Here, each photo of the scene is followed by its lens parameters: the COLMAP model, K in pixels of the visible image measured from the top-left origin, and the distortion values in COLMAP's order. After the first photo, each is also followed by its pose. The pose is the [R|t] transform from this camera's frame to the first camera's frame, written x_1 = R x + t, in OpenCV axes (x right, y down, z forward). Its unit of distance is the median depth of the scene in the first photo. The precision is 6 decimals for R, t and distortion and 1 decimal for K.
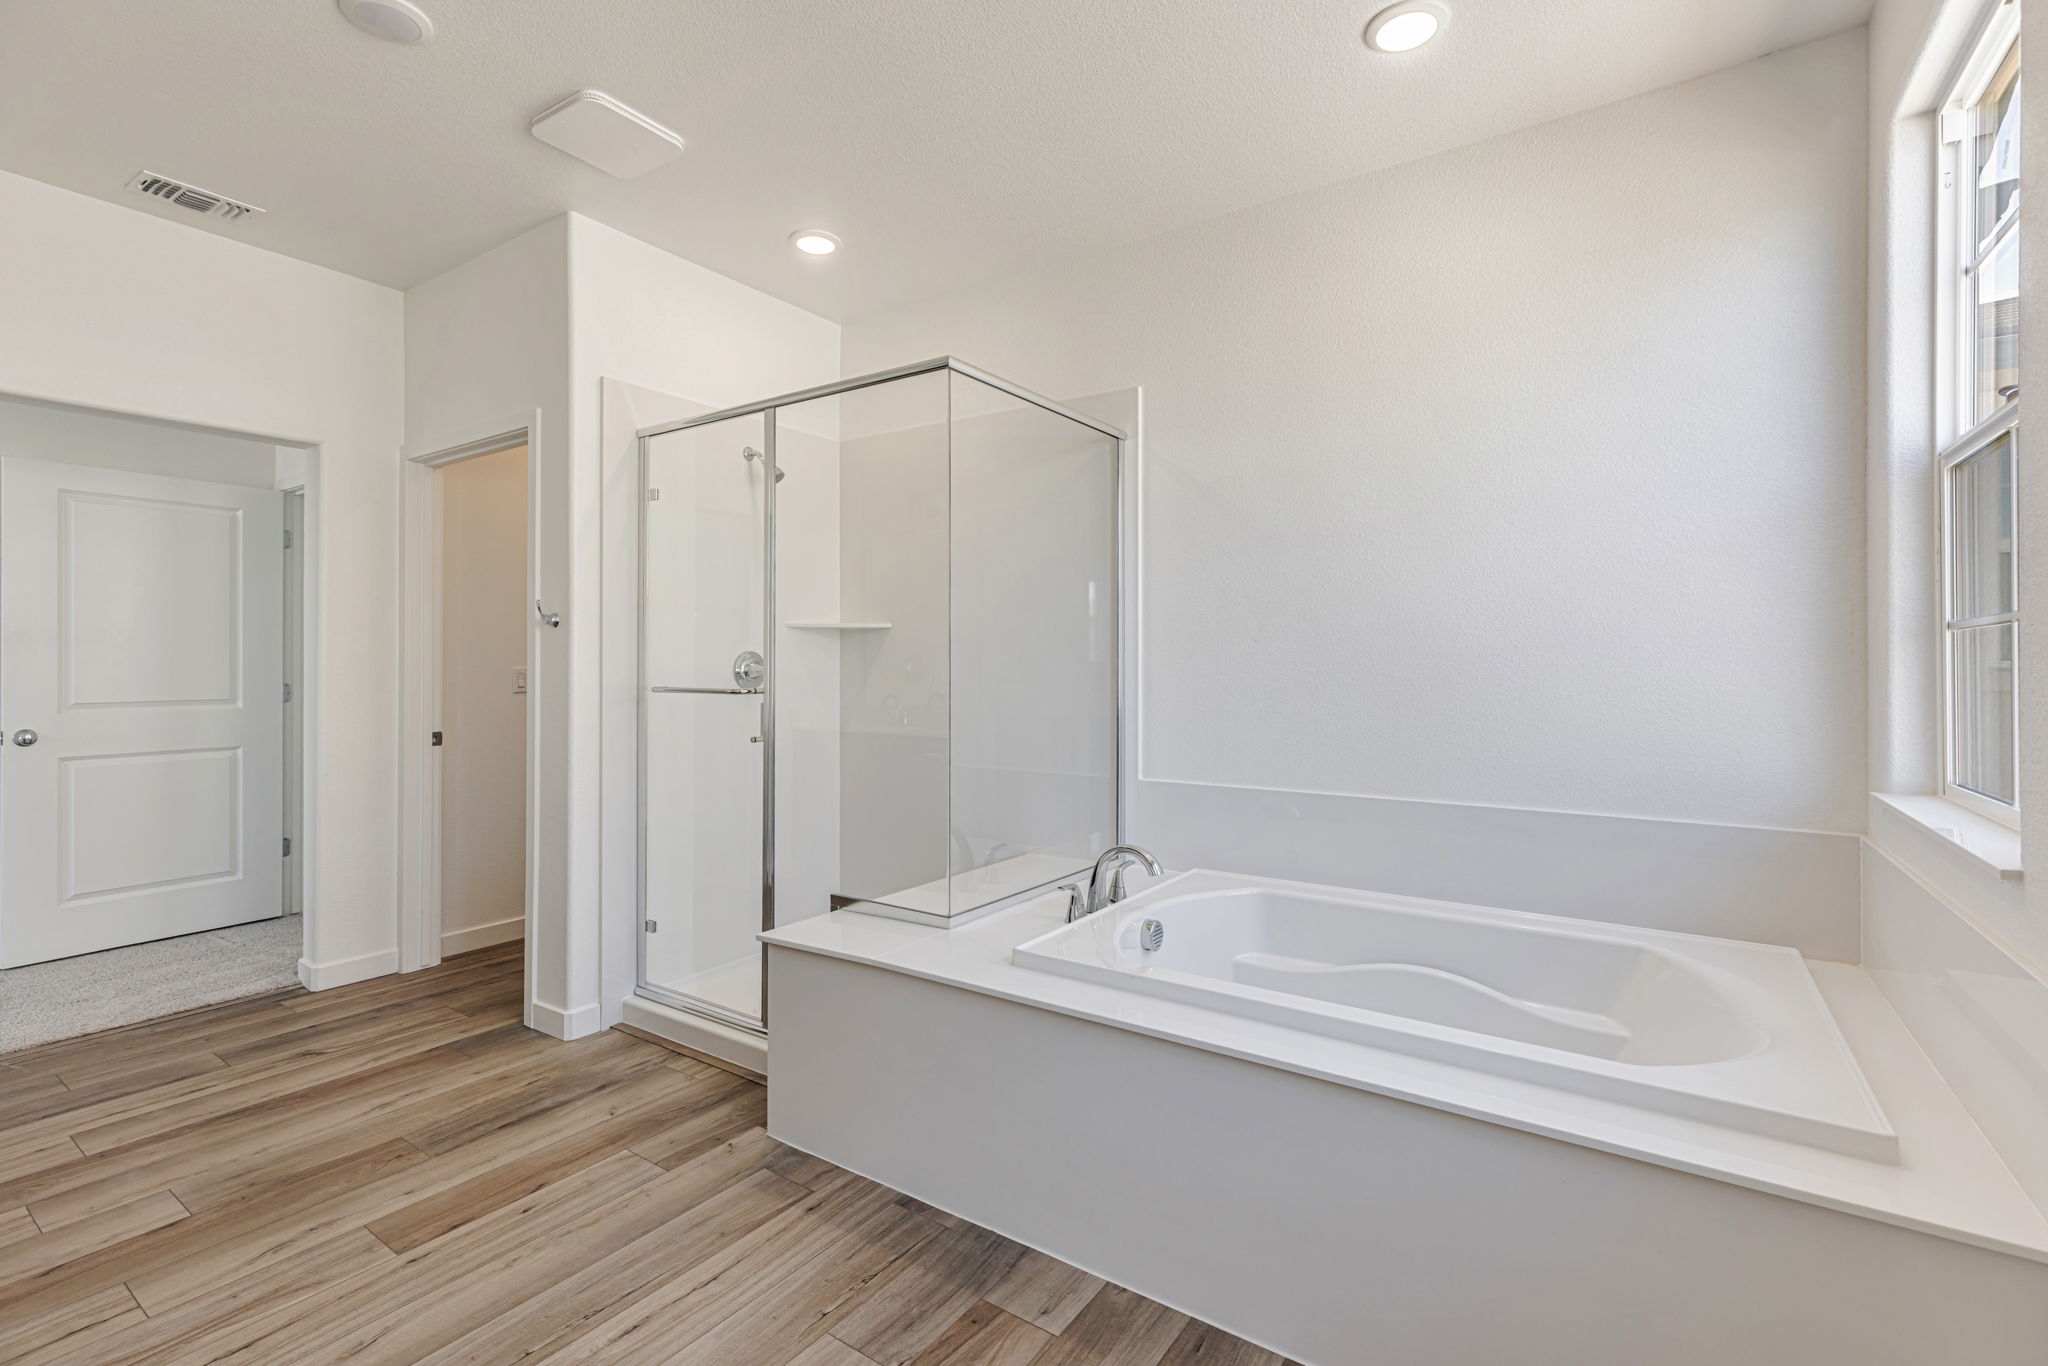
lens RADIAL K [[926.2, 0, 1024.0], [0, 926.2, 683.0], [0, 0, 1]] dist [-0.002675, -0.000473]
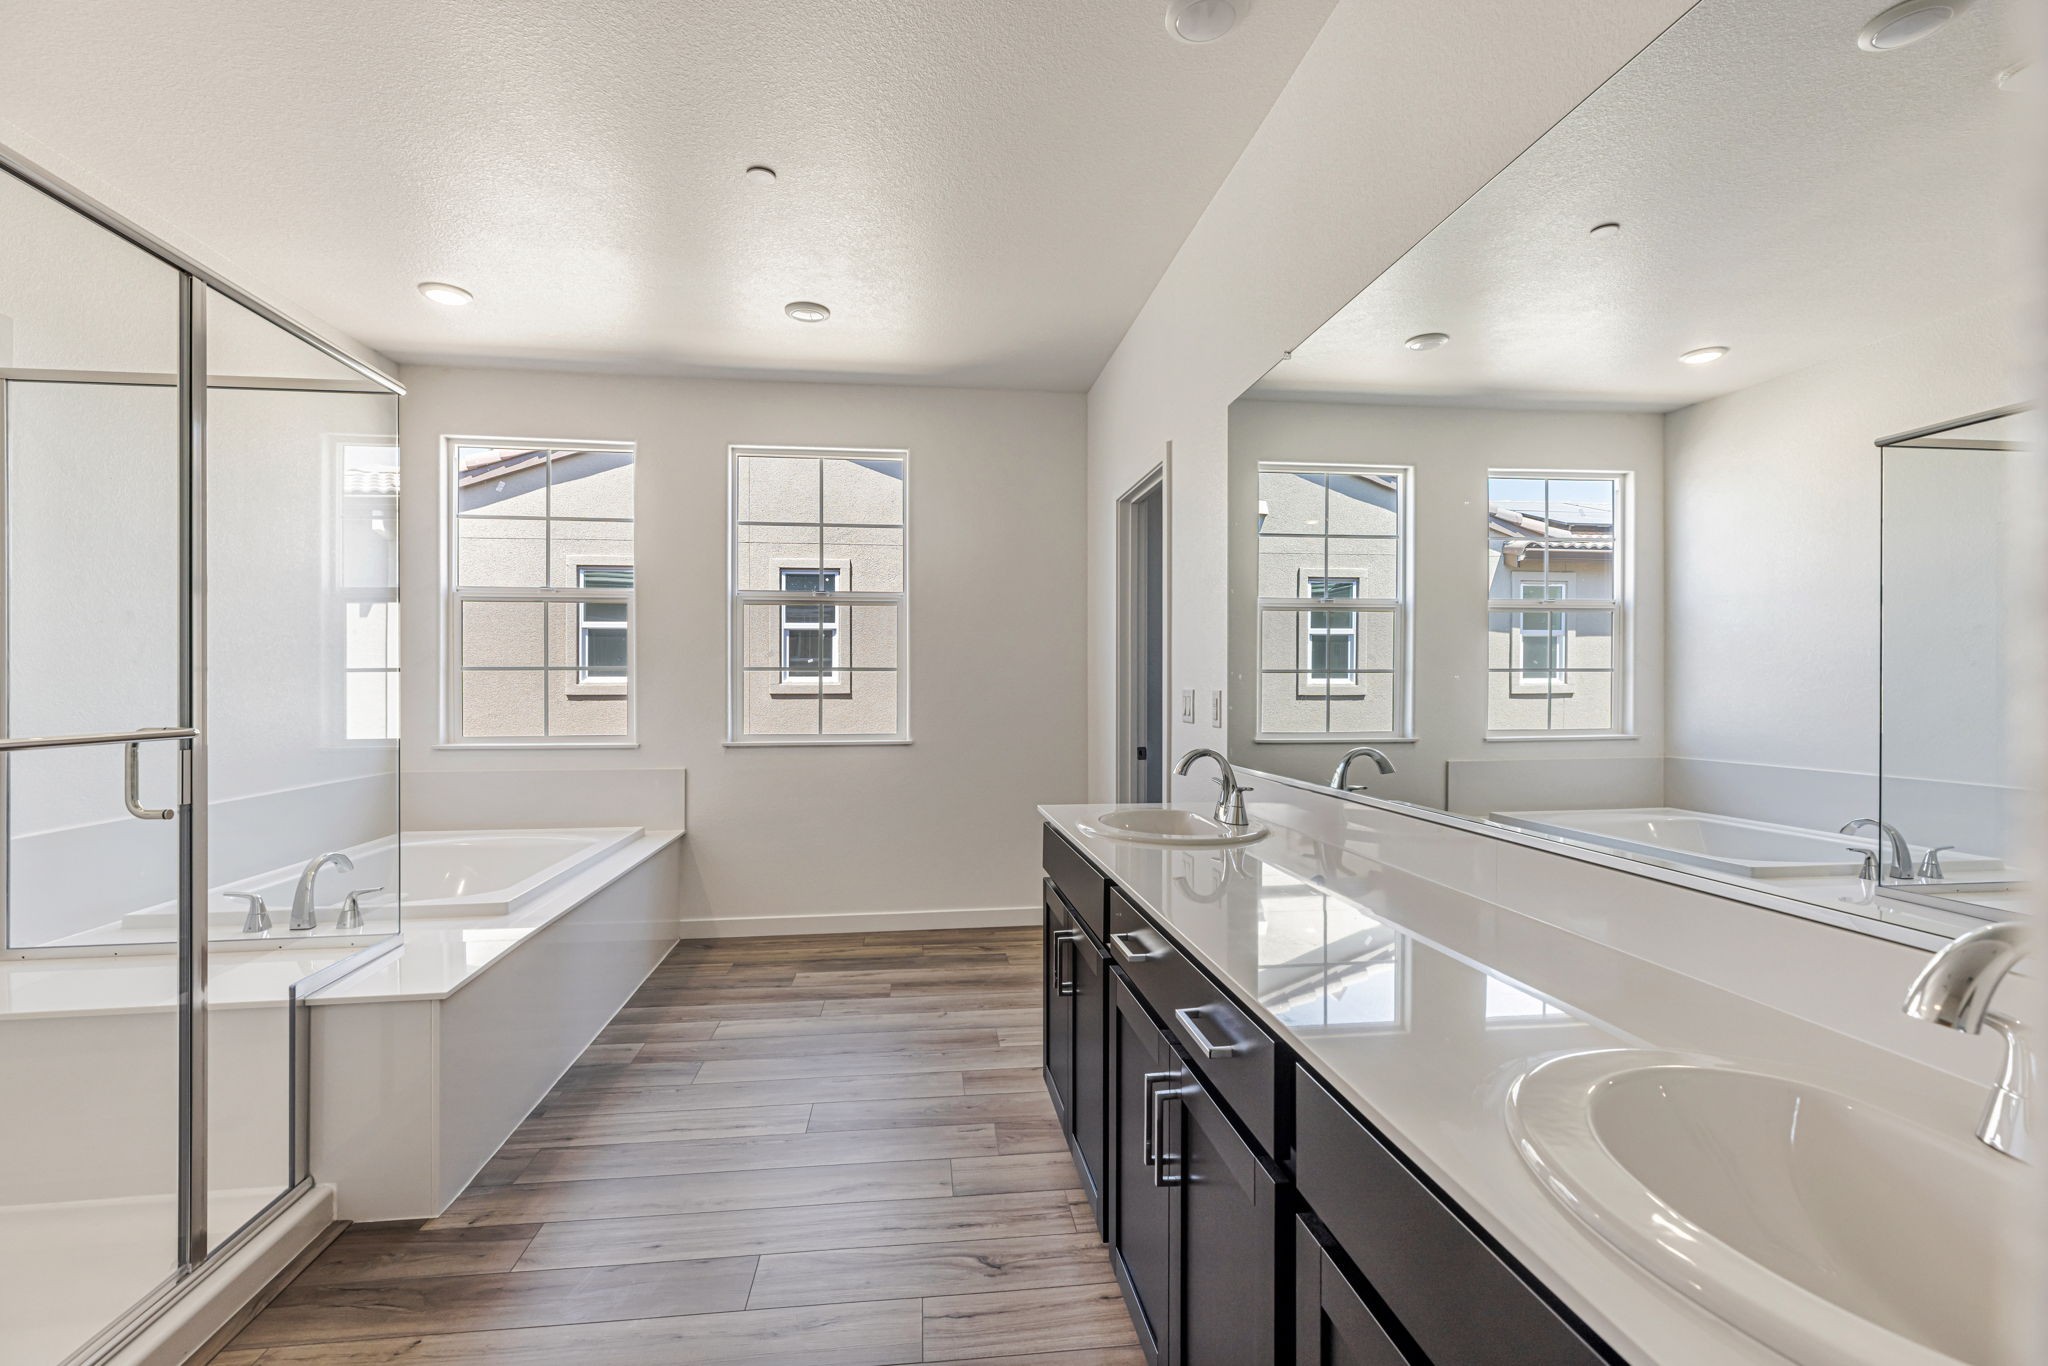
lens RADIAL K [[926.2, 0, 1024.0], [0, 926.2, 683.0], [0, 0, 1]] dist [-0.002675, -0.000473]
pose [[-0.665258, -0.004289, 0.746601, -1.583723], [0.006322, 0.999915, 0.011377, -0.040846], [-0.746586, 0.012289, -0.665175, 1.399410]]
